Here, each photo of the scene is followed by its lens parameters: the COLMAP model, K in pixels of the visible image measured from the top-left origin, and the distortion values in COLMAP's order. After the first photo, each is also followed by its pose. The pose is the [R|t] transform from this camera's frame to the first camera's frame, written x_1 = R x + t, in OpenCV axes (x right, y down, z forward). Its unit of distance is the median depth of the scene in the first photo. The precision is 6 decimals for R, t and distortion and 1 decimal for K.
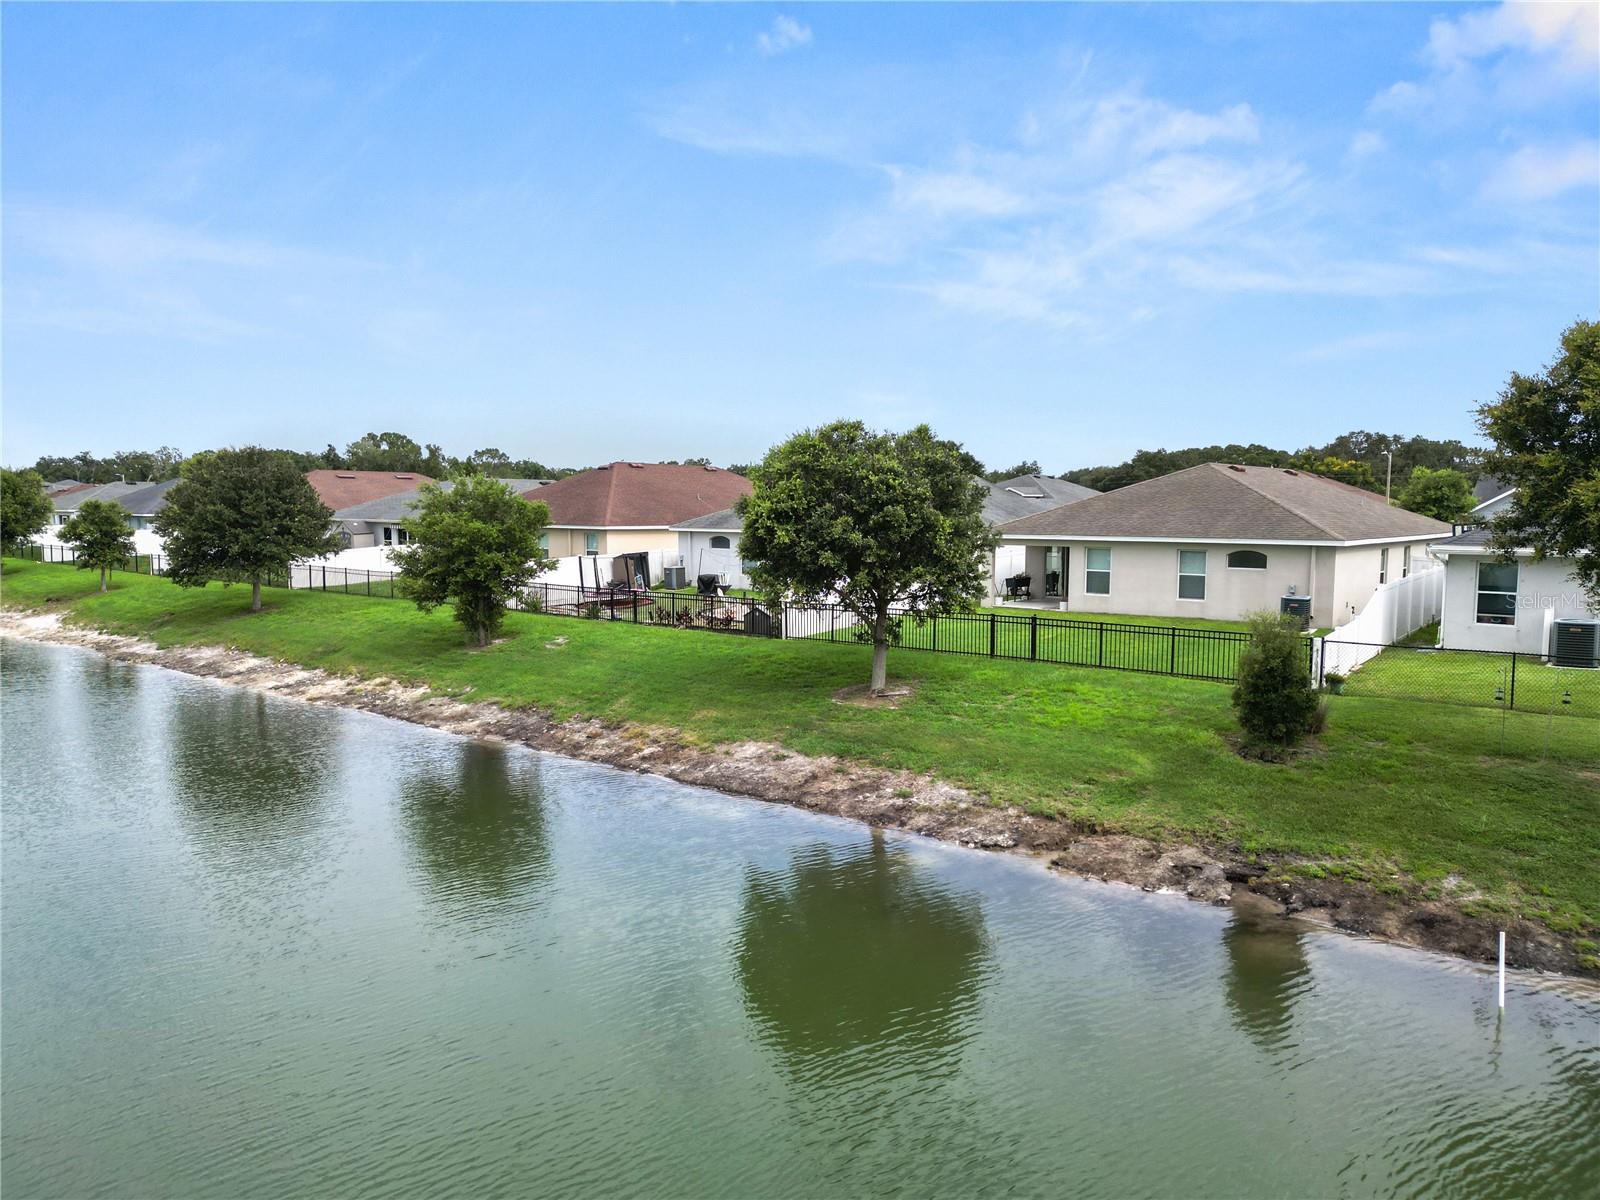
lens RADIAL K [[1136.5, 0, 788.6], [0, 1136.5, 591.0], [0, 0, 1]] dist [0.076587, -0.100720]
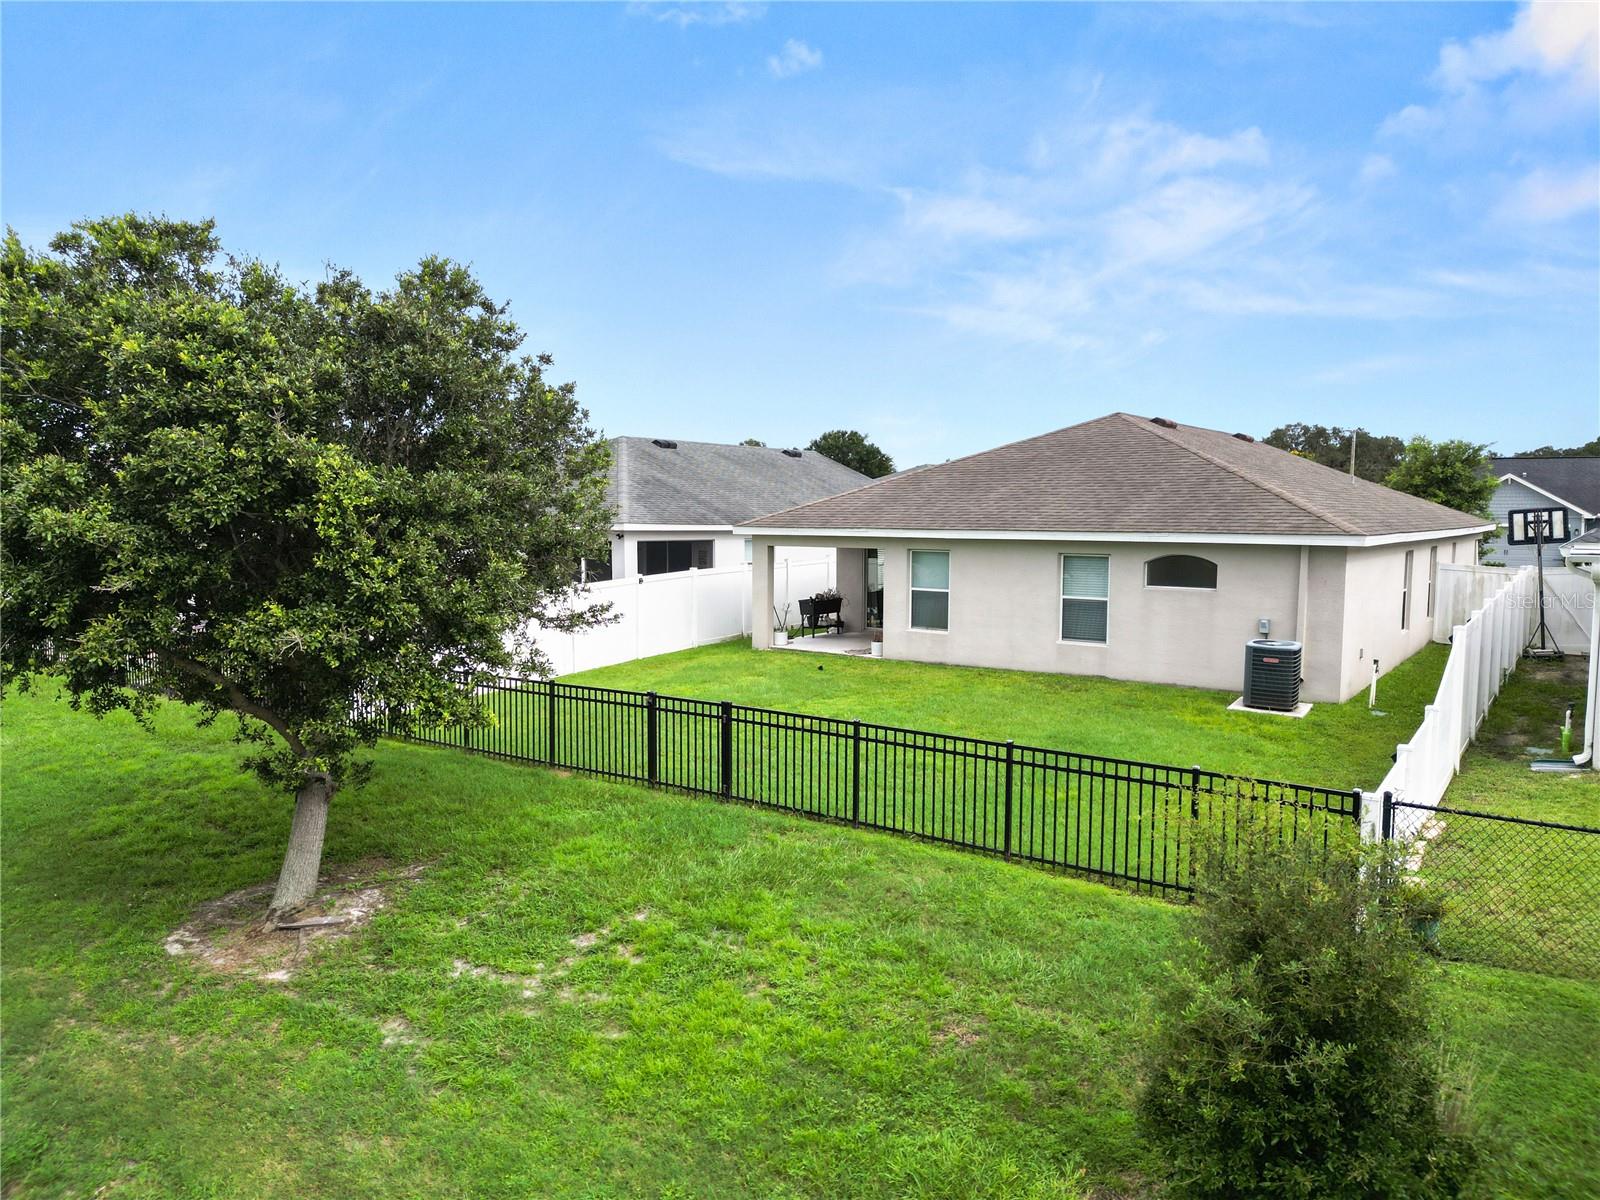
lens RADIAL K [[1112.1, 0, 798.4], [0, 1112.1, 608.5], [0, 0, 1]] dist [0.073841, -0.072689]
pose [[0.998499, -0.004711, 0.054567, 0.184185], [0.003971, 0.999899, 0.013664, -0.017317], [-0.054625, -0.013426, 0.998417, 0.465967]]
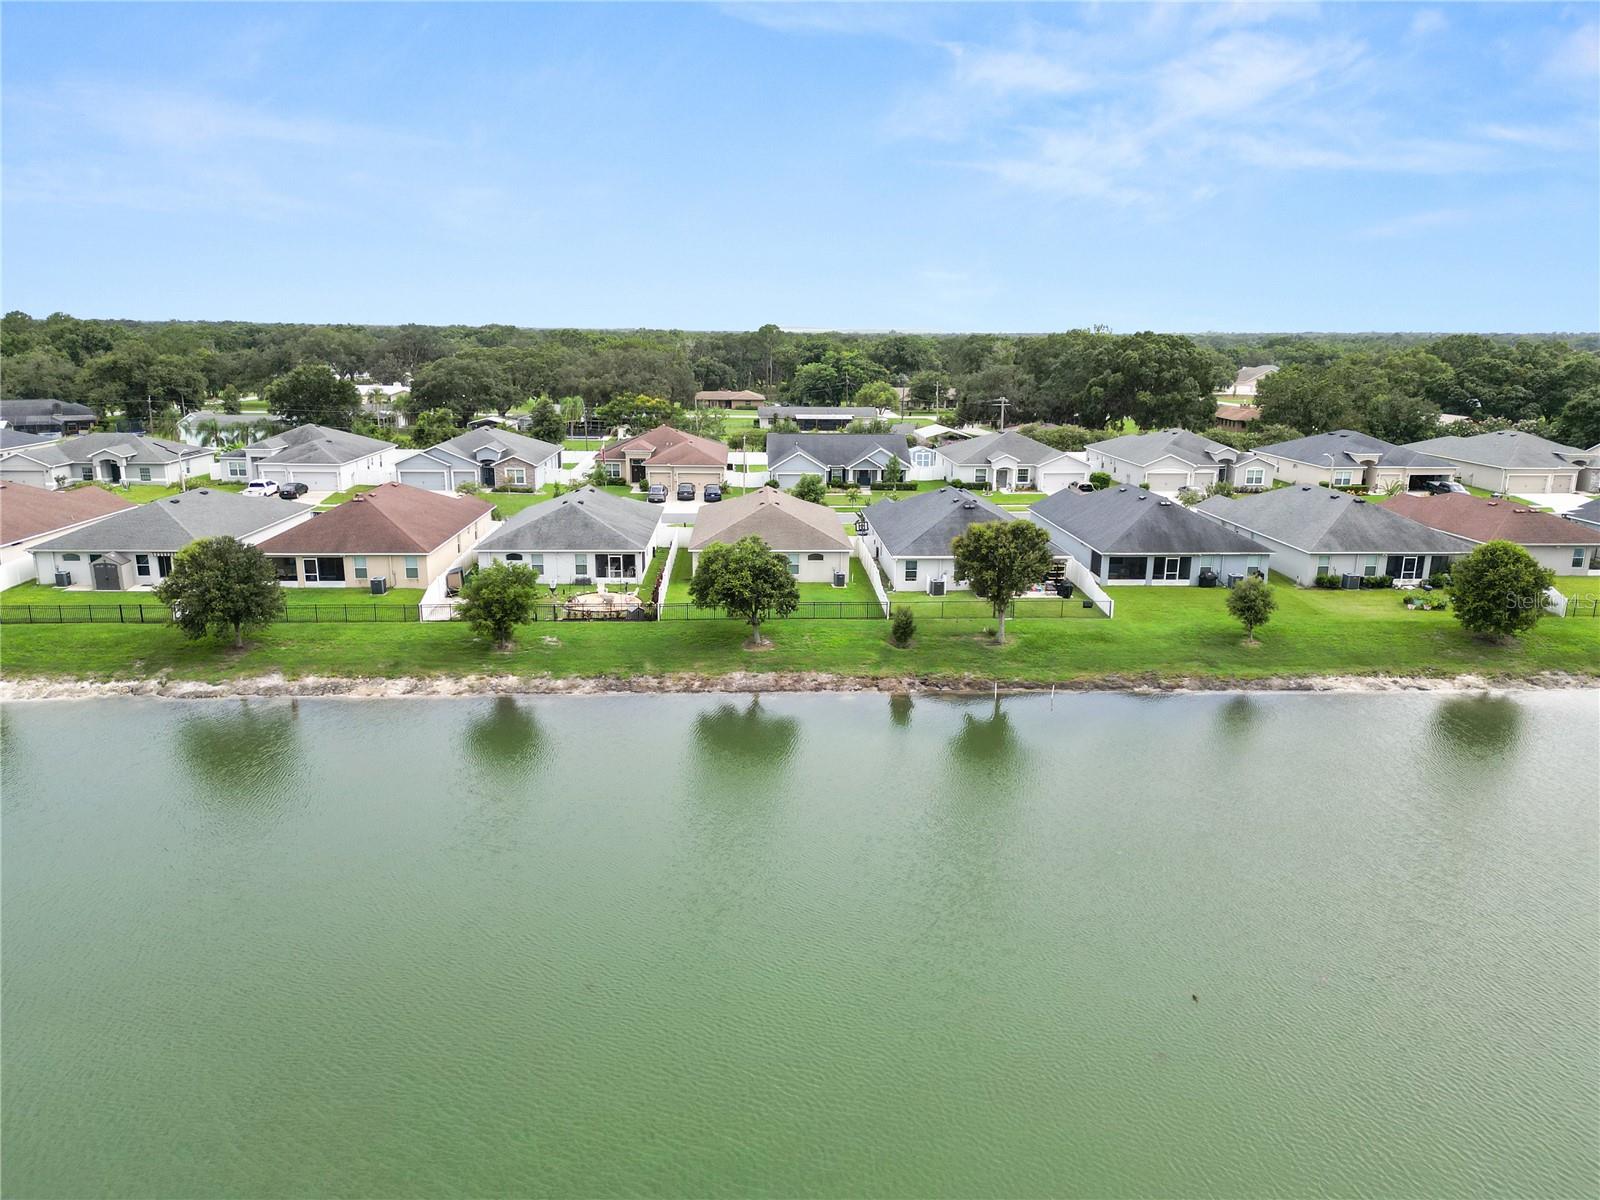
lens RADIAL K [[1112.1, 0, 798.4], [0, 1112.1, 608.5], [0, 0, 1]] dist [0.073841, -0.072689]
pose [[0.746104, -0.157631, 0.646902, -1.156703], [0.046182, 0.981484, 0.185895, -0.355759], [-0.664226, -0.108822, 0.739568, -0.726548]]
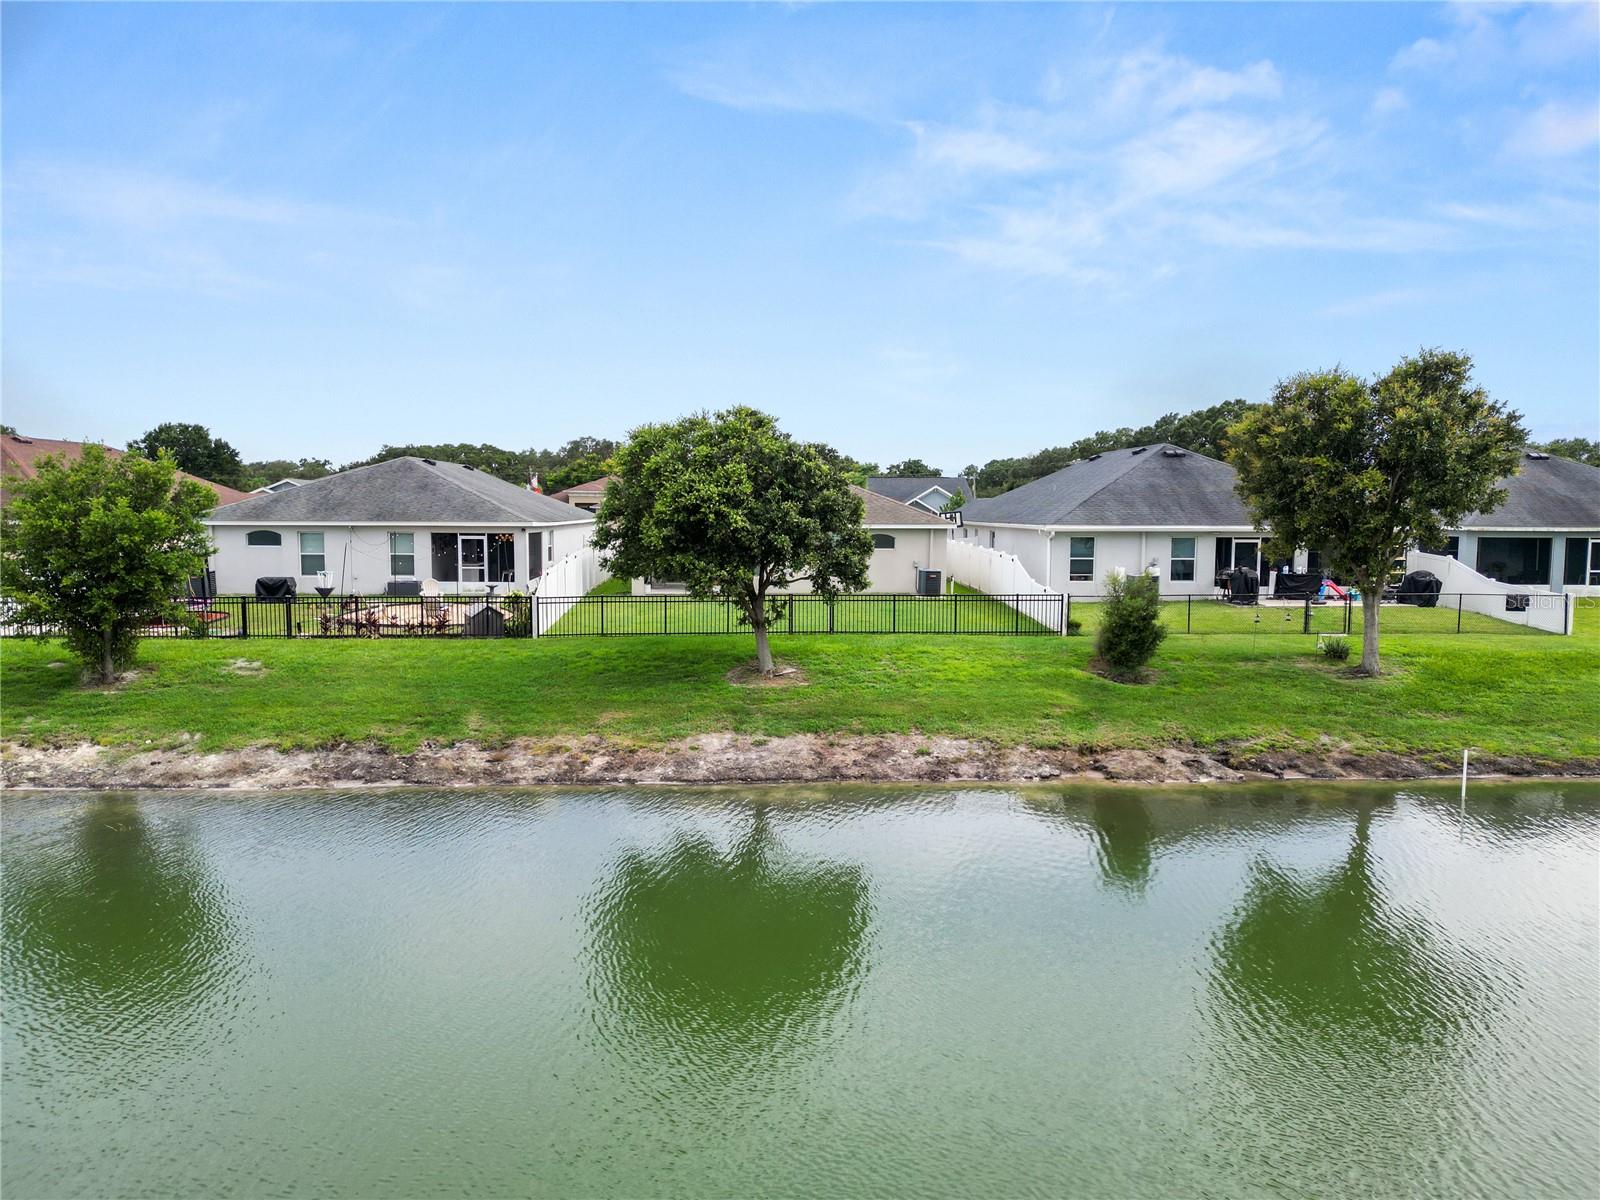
lens RADIAL K [[1136.5, 0, 788.6], [0, 1136.5, 591.0], [0, 0, 1]] dist [0.076587, -0.100720]
pose [[0.750355, -0.053234, 0.658888, -0.460304], [0.051810, 0.998422, 0.021663, -0.006309], [-0.659001, 0.017882, 0.751929, 0.155628]]
